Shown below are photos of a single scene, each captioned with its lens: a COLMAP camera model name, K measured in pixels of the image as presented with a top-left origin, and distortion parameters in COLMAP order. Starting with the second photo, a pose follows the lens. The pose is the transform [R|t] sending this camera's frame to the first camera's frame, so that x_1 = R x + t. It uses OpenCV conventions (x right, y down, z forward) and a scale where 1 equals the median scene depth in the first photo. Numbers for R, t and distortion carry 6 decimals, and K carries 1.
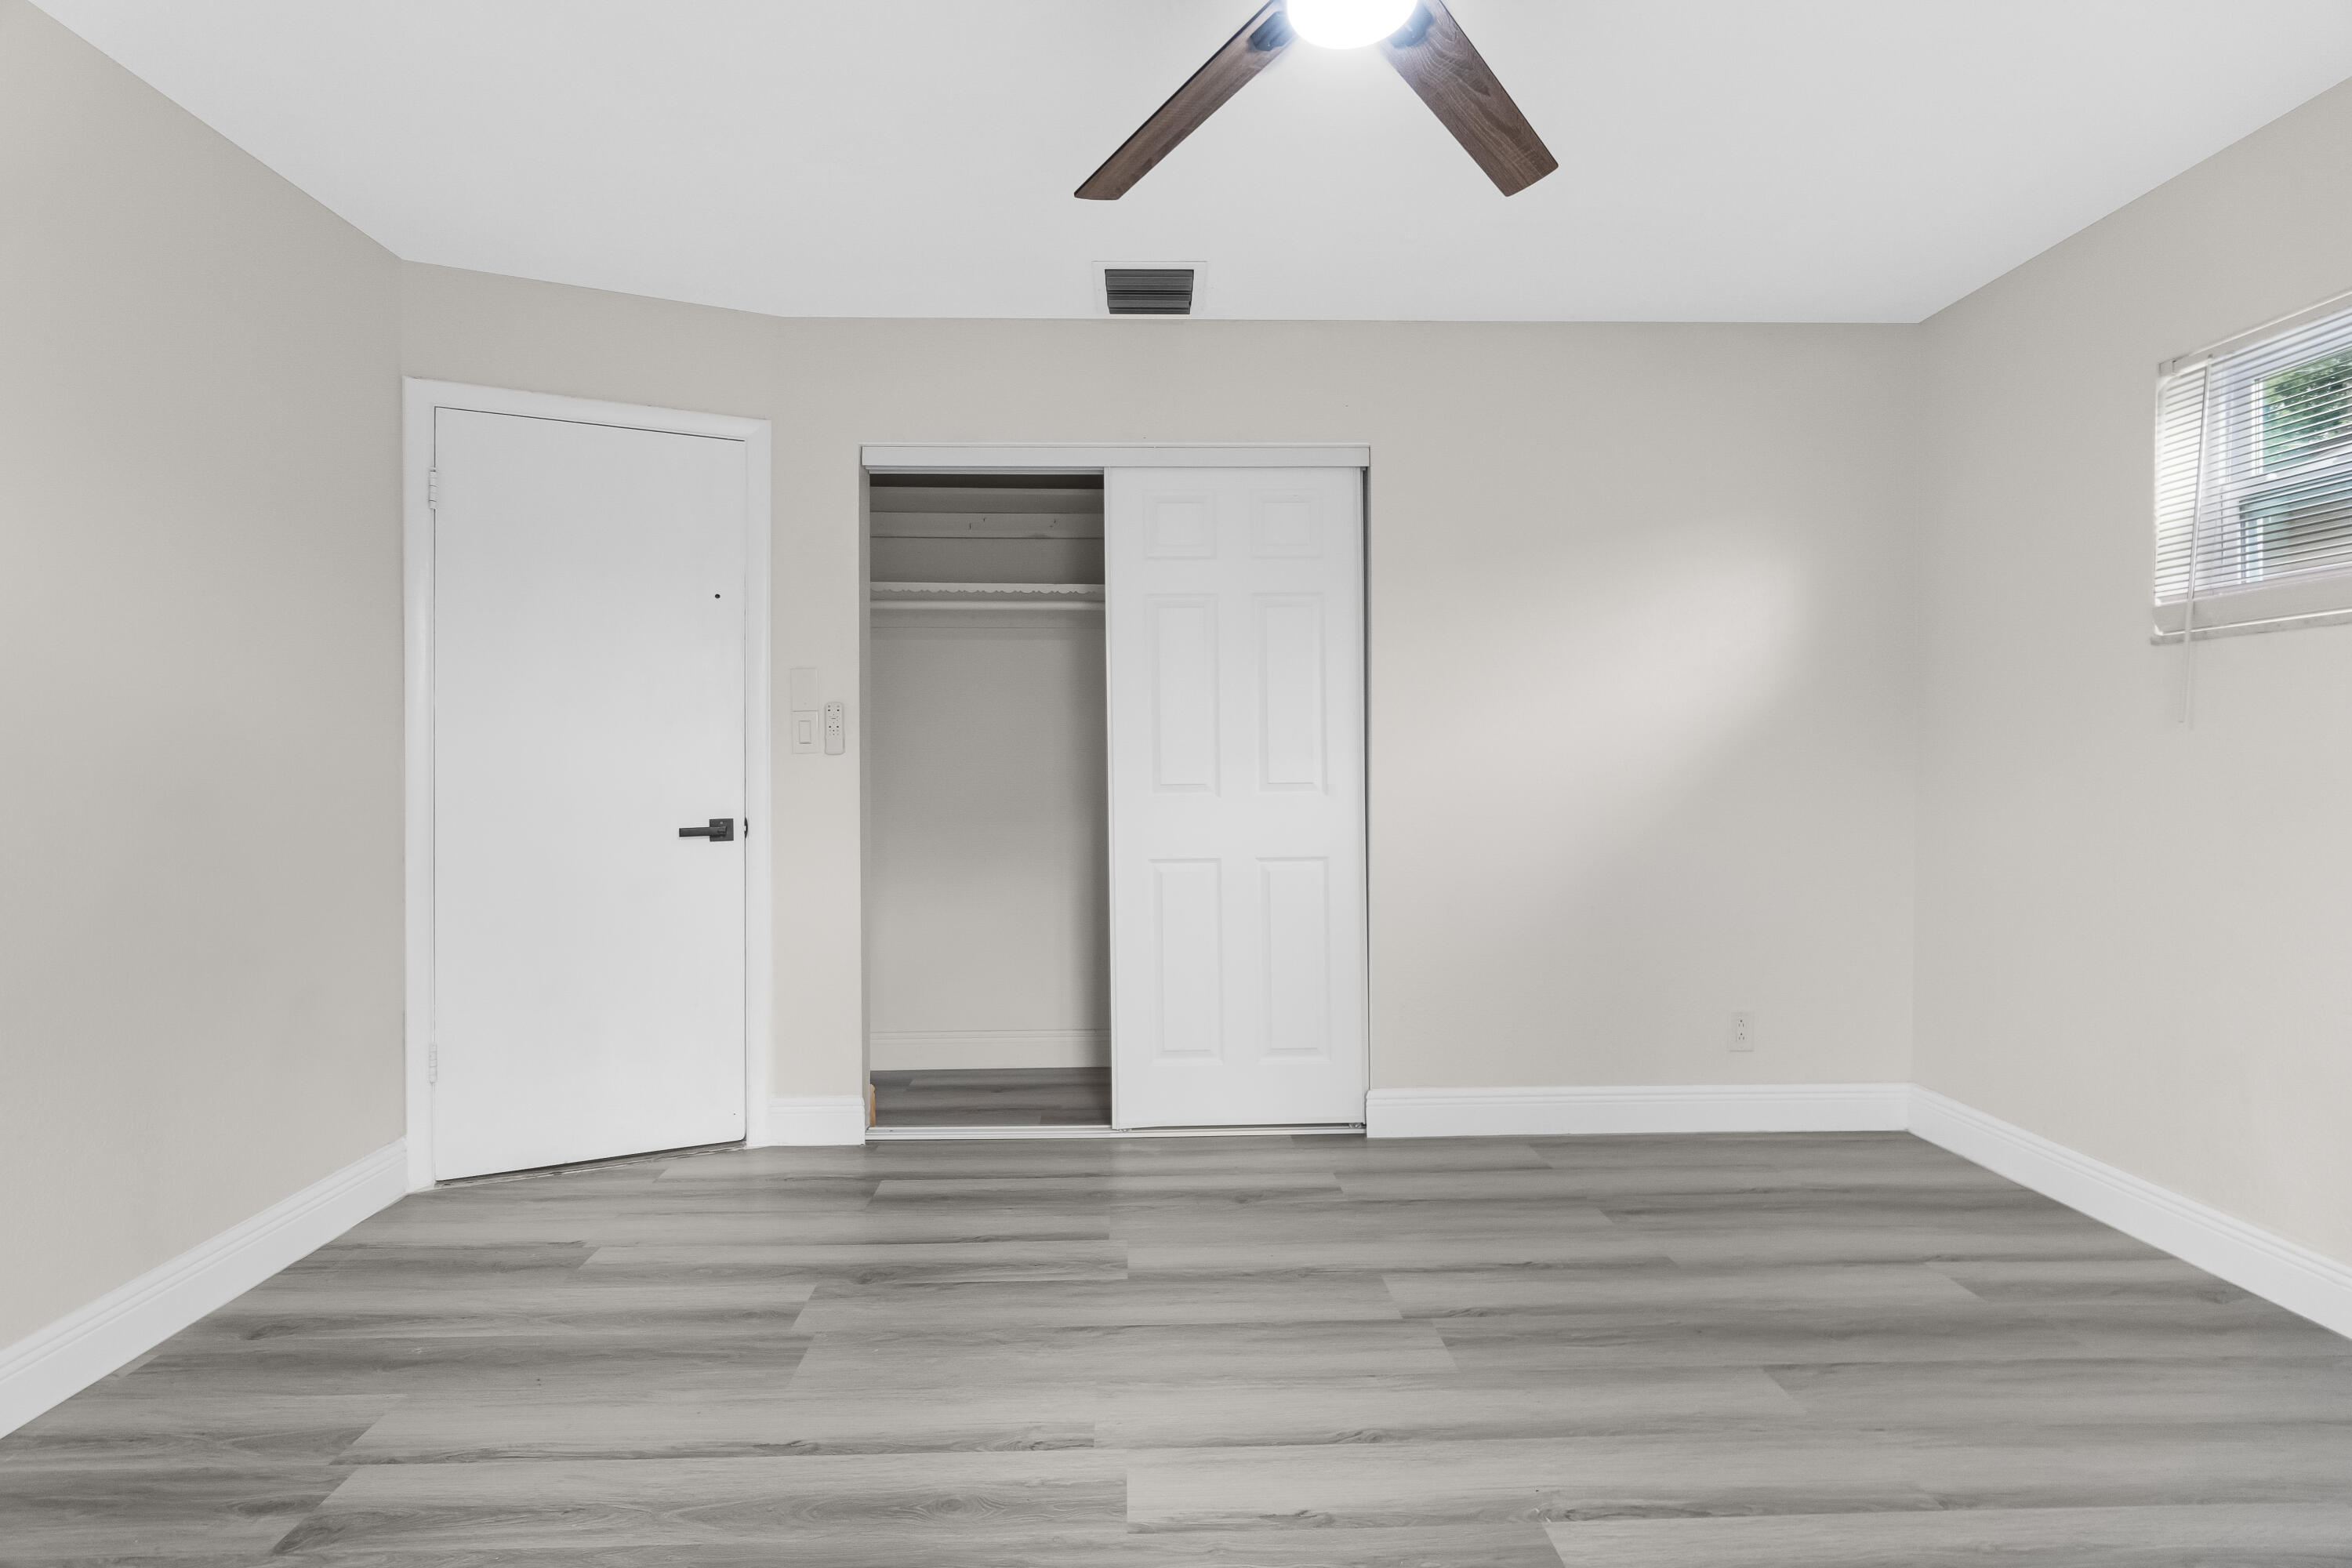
lens RADIAL K [[1027.9, 0, 1224.1], [0, 1027.9, 749.0], [0, 0, 1]] dist [-0.005501, 0.000342]
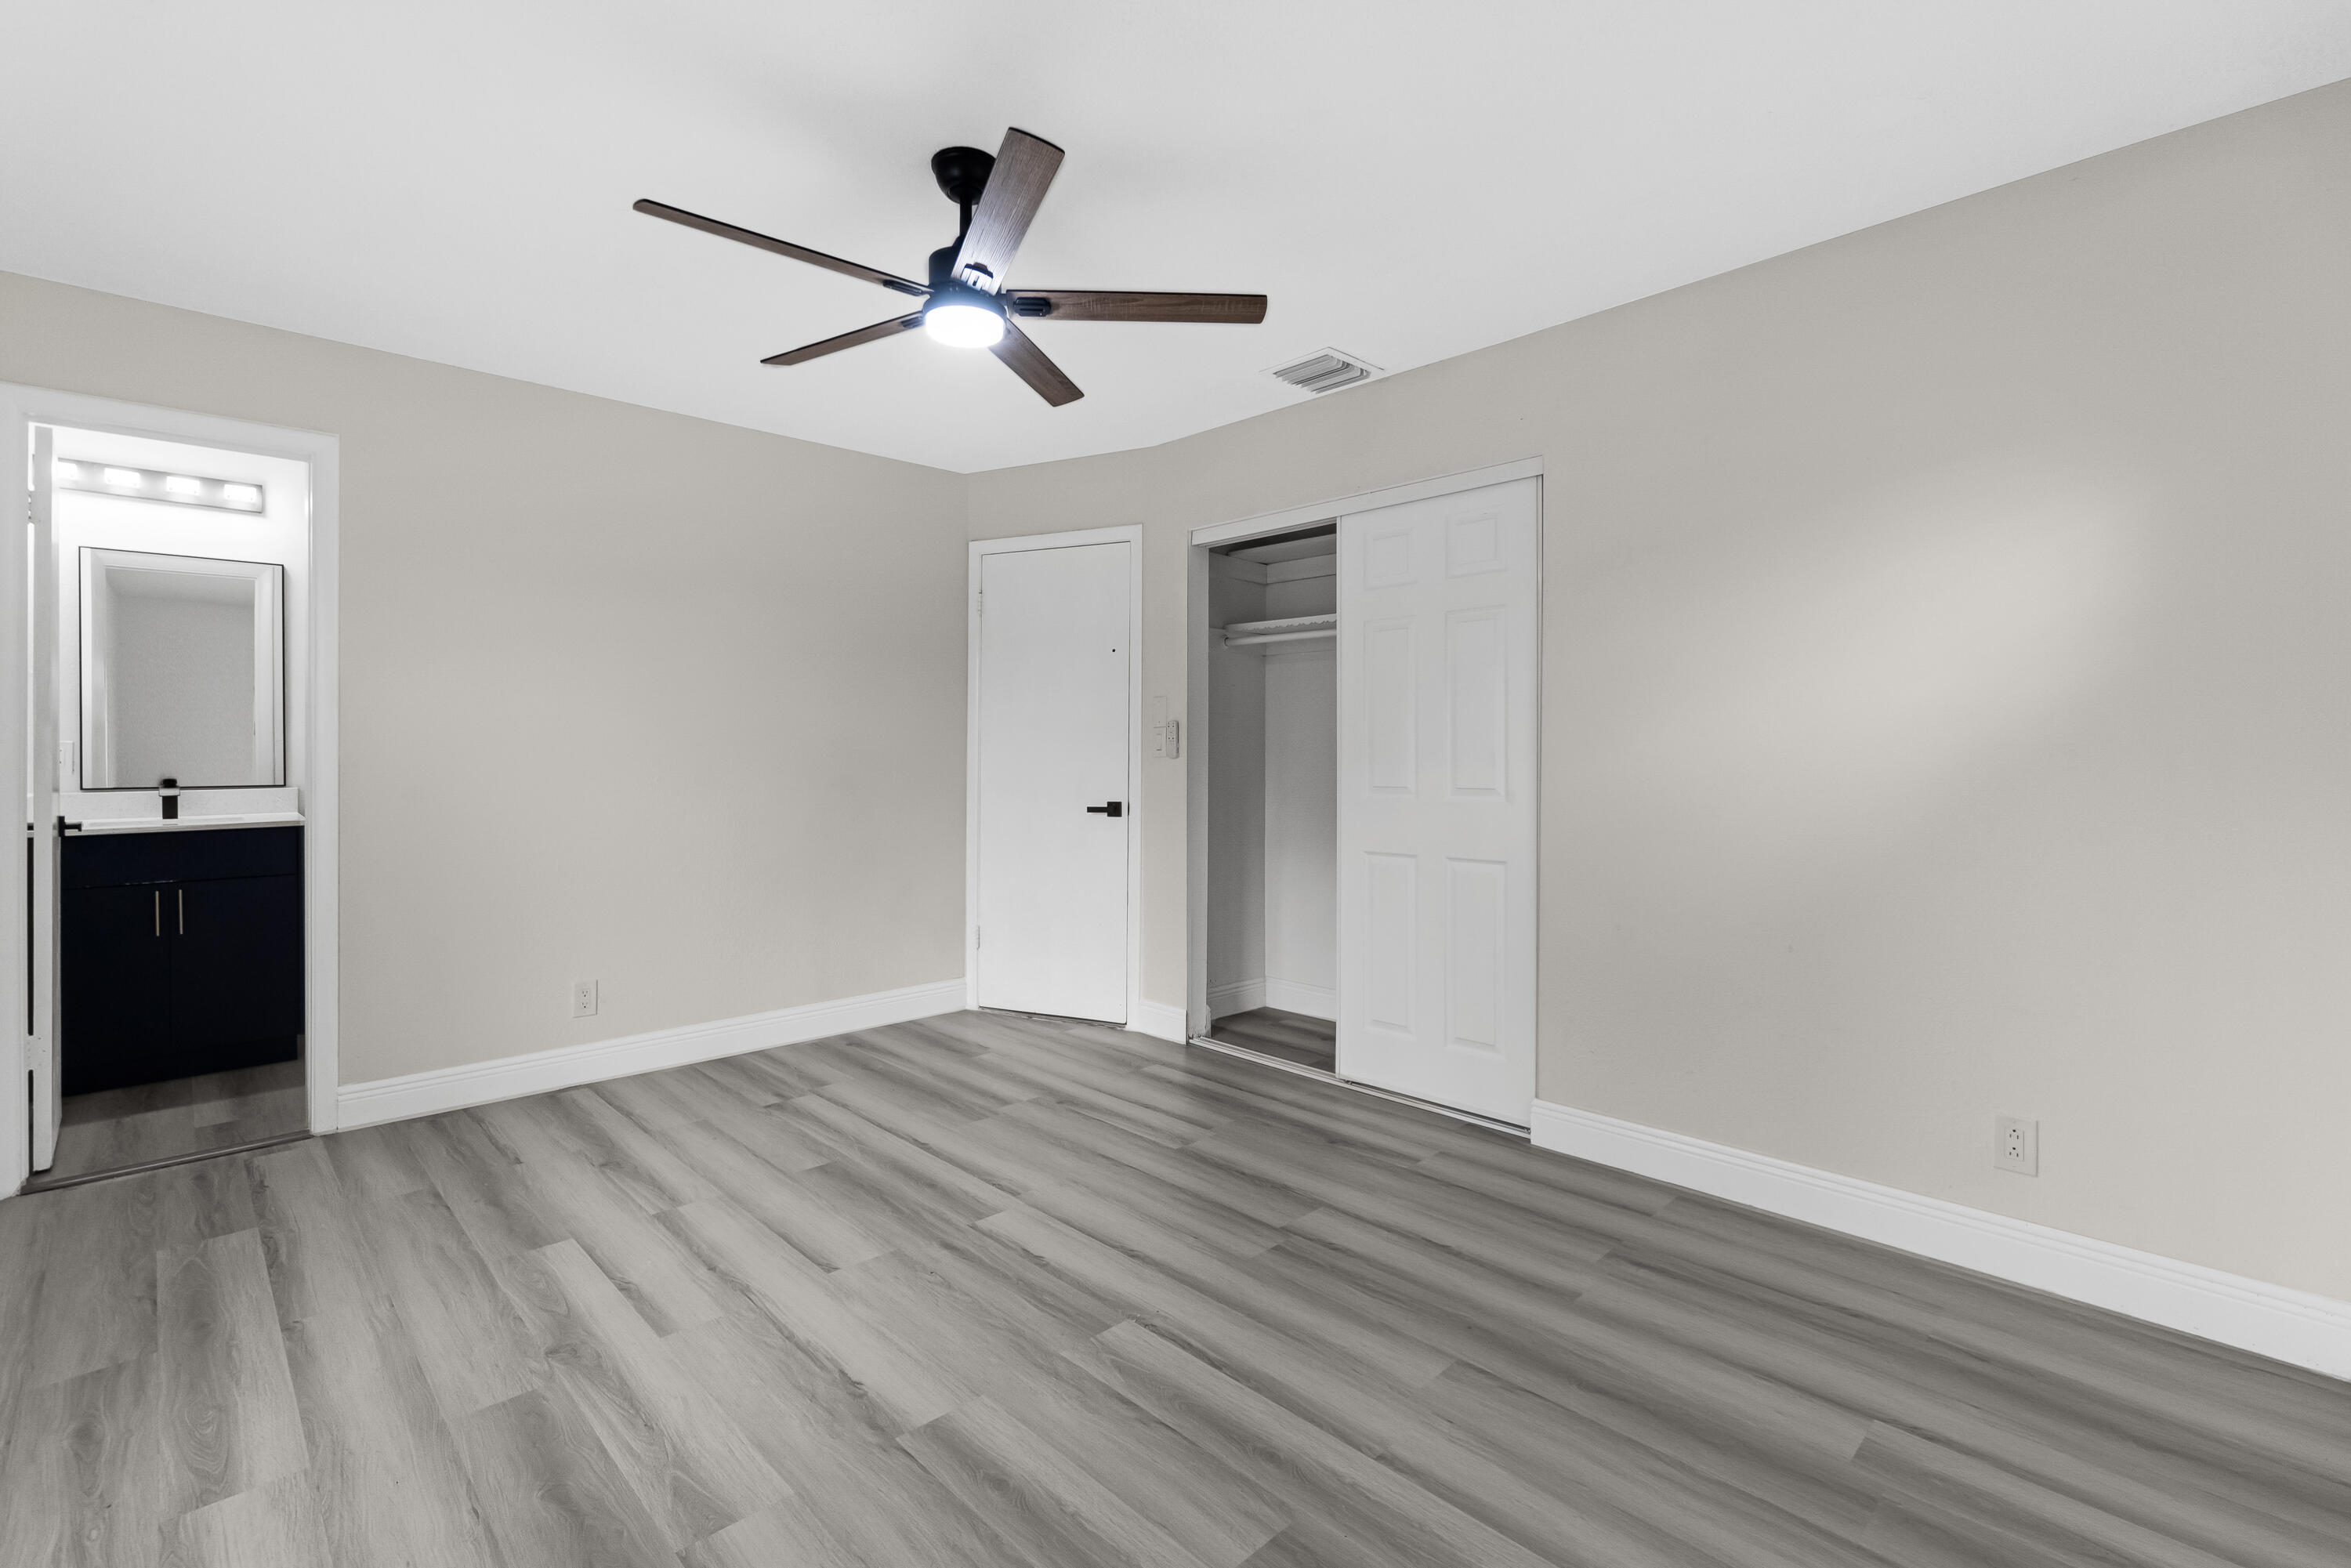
lens RADIAL K [[1027.4, 0, 1106.2], [0, 1027.4, 734.4], [0, 0, 1]] dist [-0.005501, 0.000342]
pose [[0.661162, -0.008487, -0.750195, 0.763064], [0.001451, 0.999949, -0.010034, -0.015927], [0.750242, 0.005546, 0.661141, 0.027779]]
